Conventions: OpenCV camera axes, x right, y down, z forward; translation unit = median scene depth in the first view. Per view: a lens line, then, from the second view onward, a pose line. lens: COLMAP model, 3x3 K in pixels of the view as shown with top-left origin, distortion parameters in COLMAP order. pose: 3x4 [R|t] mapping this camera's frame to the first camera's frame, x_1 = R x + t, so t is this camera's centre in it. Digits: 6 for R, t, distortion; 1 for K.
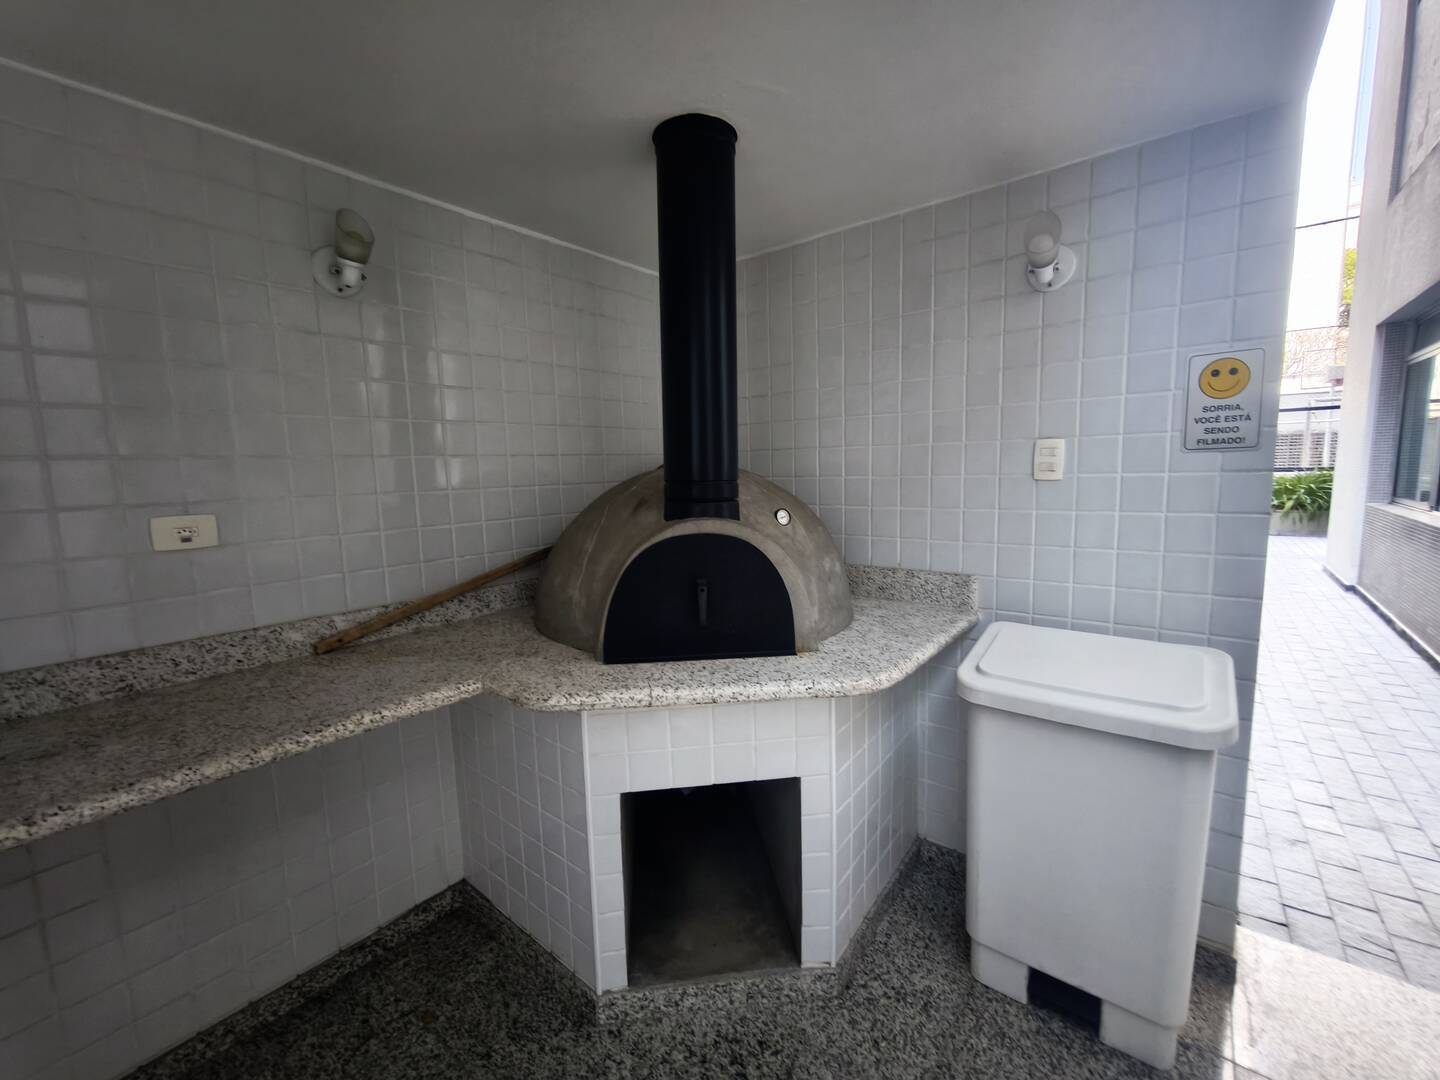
lens RADIAL K [[601.2, 0, 721.0], [0, 601.2, 539.3], [0, 0, 1]] dist [0.000797, 0.000150]
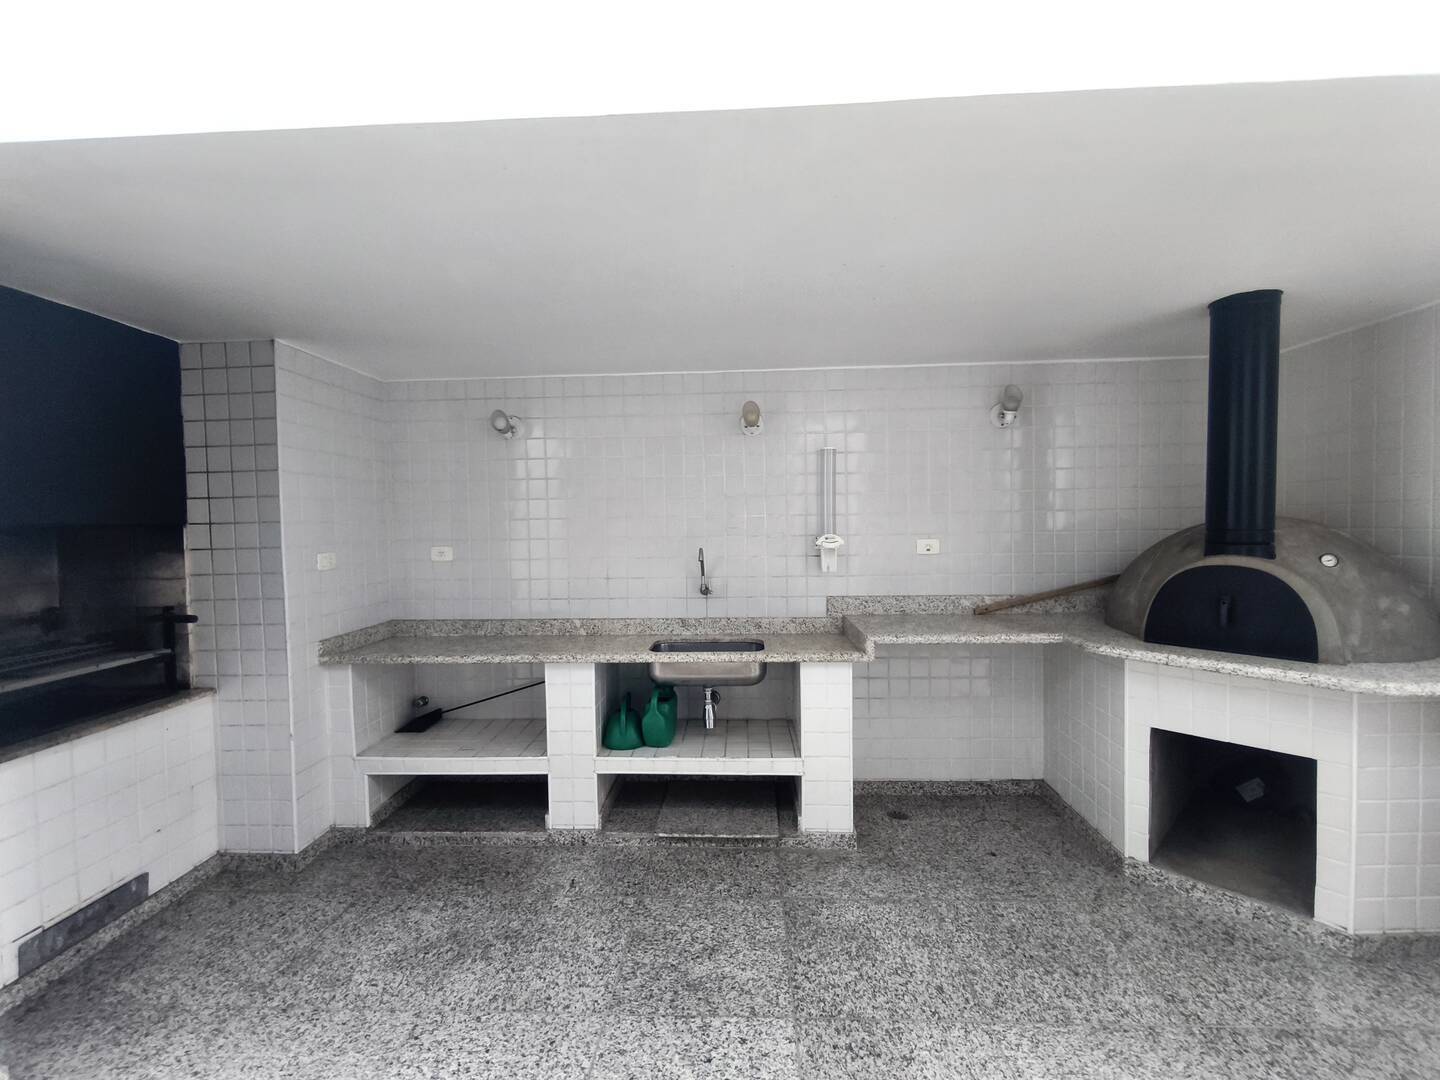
lens RADIAL K [[601.2, 0, 721.0], [0, 601.2, 539.3], [0, 0, 1]] dist [0.000797, 0.000150]
pose [[0.589372, 0.039279, -0.806906, 0.390515], [-0.095450, 0.995207, -0.021272, 0.070986], [0.802203, 0.089556, 0.590296, -0.806093]]
